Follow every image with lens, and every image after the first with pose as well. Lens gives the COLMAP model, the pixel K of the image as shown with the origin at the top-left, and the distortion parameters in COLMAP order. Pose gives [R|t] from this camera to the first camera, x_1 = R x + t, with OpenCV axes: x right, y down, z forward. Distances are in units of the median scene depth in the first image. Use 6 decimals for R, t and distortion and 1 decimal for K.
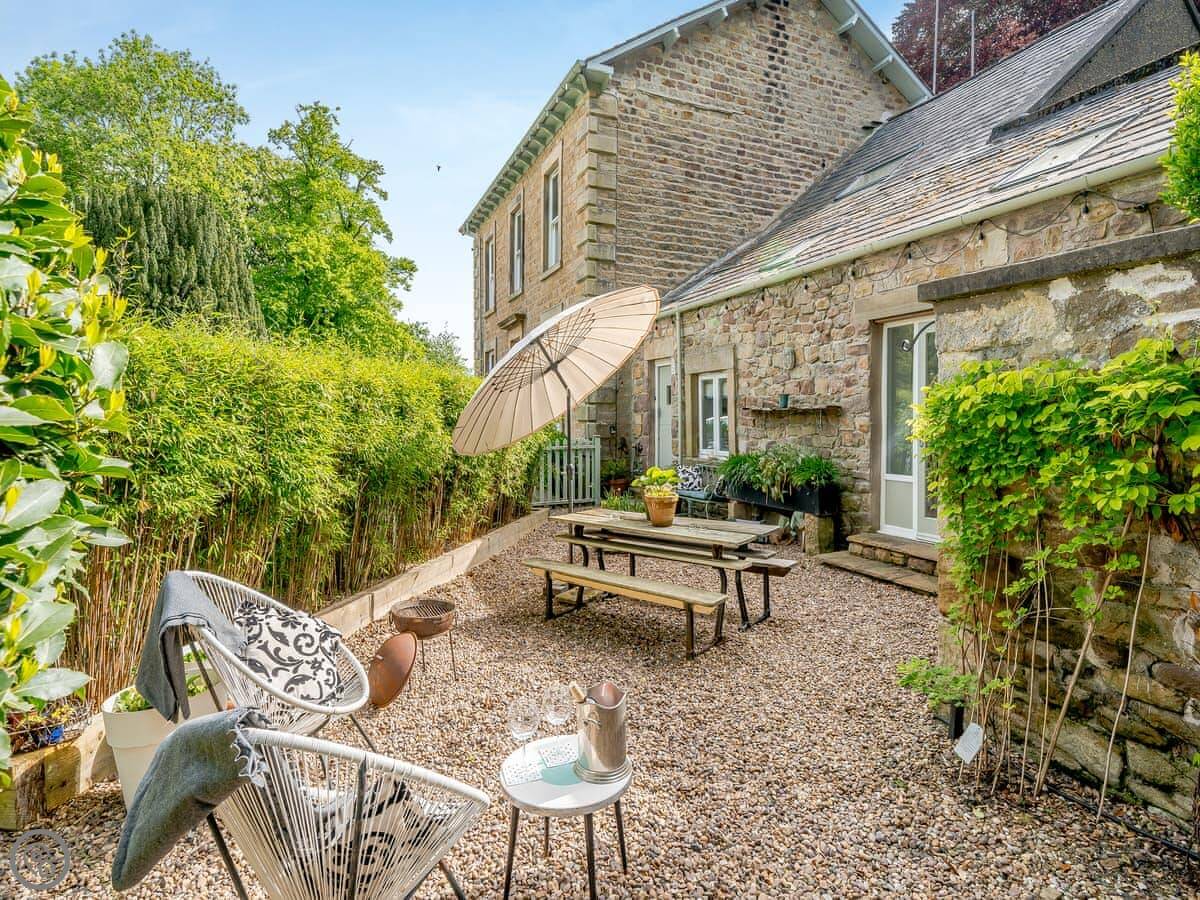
lens RADIAL K [[585.1, 0, 602.1], [0, 585.1, 422.3], [0, 0, 1]] dist [-0.000954, -0.000003]
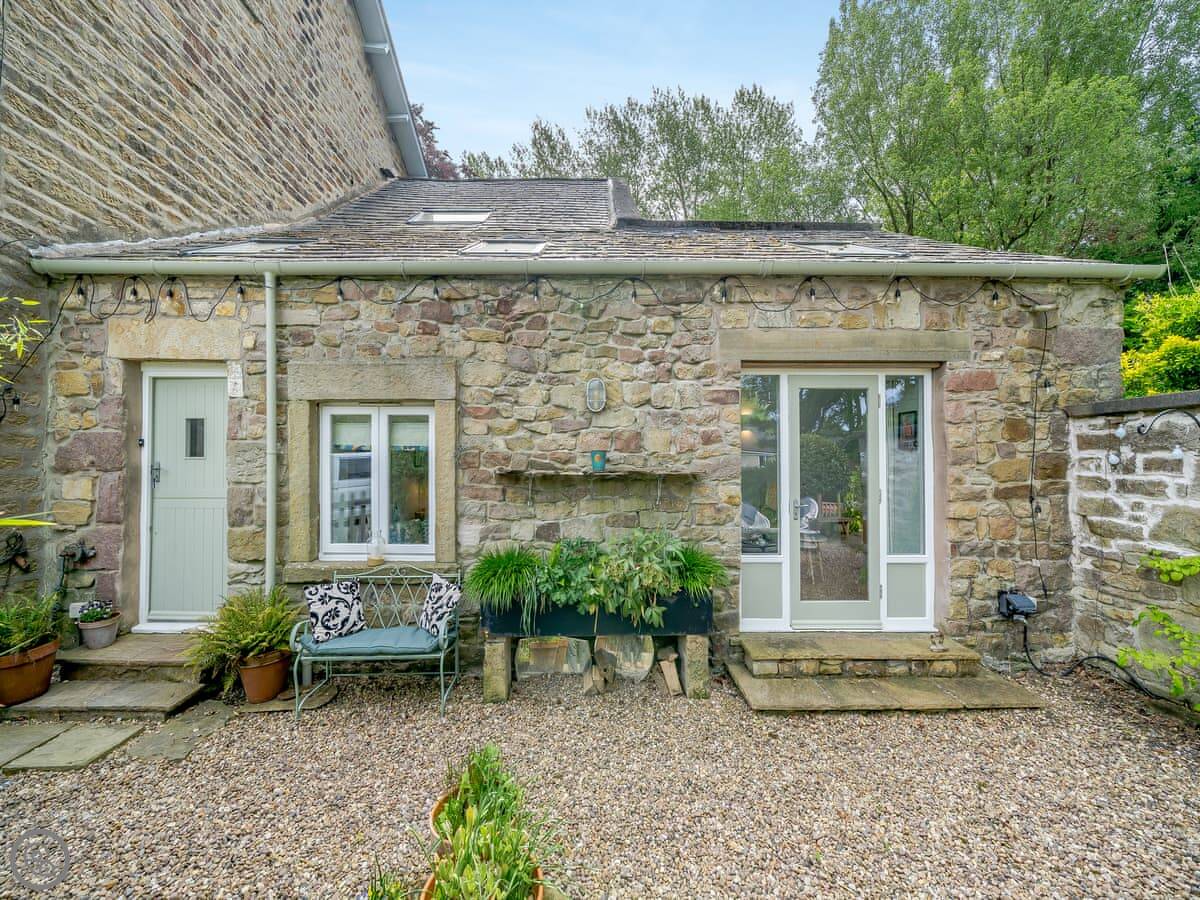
lens RADIAL K [[445.5, 0, 599.0], [0, 445.5, 459.3], [0, 0, 1]] dist [-0.003921, 0.000009]
pose [[0.403378, 0.017595, 0.914864, -0.107760], [0.006652, 0.999732, -0.022161, -0.021923], [-0.915009, 0.015025, 0.403153, 0.647490]]
